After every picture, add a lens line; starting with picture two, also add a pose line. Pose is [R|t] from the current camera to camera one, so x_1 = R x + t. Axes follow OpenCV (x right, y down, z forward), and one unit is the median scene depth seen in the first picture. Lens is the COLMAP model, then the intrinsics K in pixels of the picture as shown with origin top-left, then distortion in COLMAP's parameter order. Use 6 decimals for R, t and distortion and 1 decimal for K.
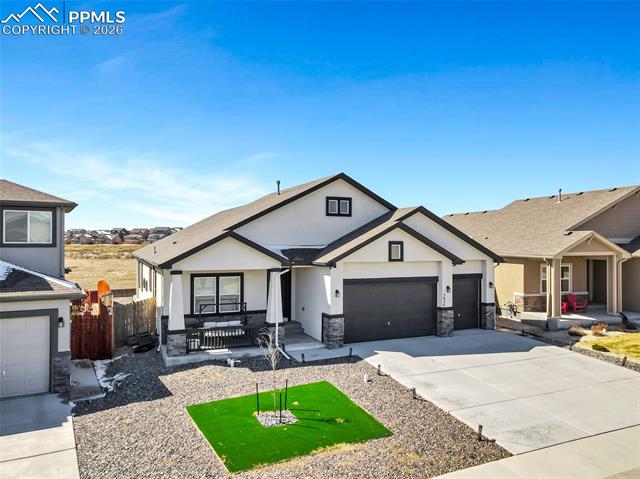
lens RADIAL K [[483.8, 0, 320.0], [0, 483.8, 239.5], [0, 0, 1]] dist [0.009854, 0.005921]
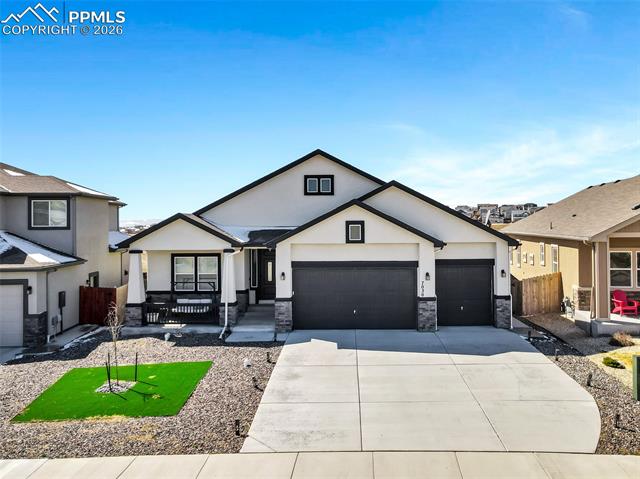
lens RADIAL K [[521.9, 0, 332.9], [0, 521.9, 218.6], [0, 0, 1]] dist [0.010652, 0.008600]
pose [[0.899796, -0.013619, -0.436098, 0.556417], [0.012439, 0.999907, -0.005560, 0.004000], [0.436134, -0.000422, 0.899882, 0.102999]]
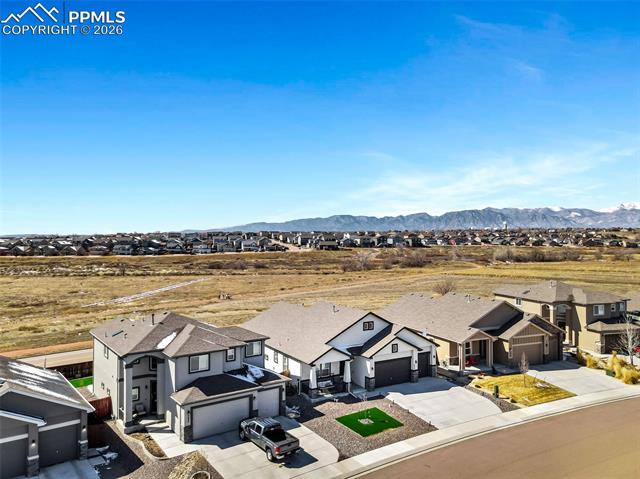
lens RADIAL K [[492.3, 0, 320.0], [0, 492.3, 239.5], [0, 0, 1]] dist [0.007322, 0.004252]
pose [[0.994529, -0.002789, 0.104424, -0.461461], [0.001757, 0.999949, 0.009977, -0.538231], [-0.104447, -0.009739, 0.994483, -1.361371]]
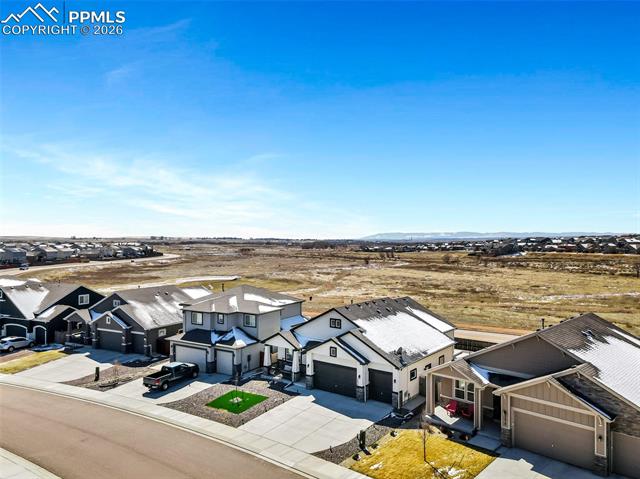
lens RADIAL K [[483.8, 0, 320.0], [0, 483.8, 239.5], [0, 0, 1]] dist [0.009854, 0.005921]
pose [[0.470147, 0.002101, -0.882586, 1.997631], [0.007333, 0.999953, 0.006286, -0.480020], [0.882558, -0.009427, 0.470110, -0.022643]]
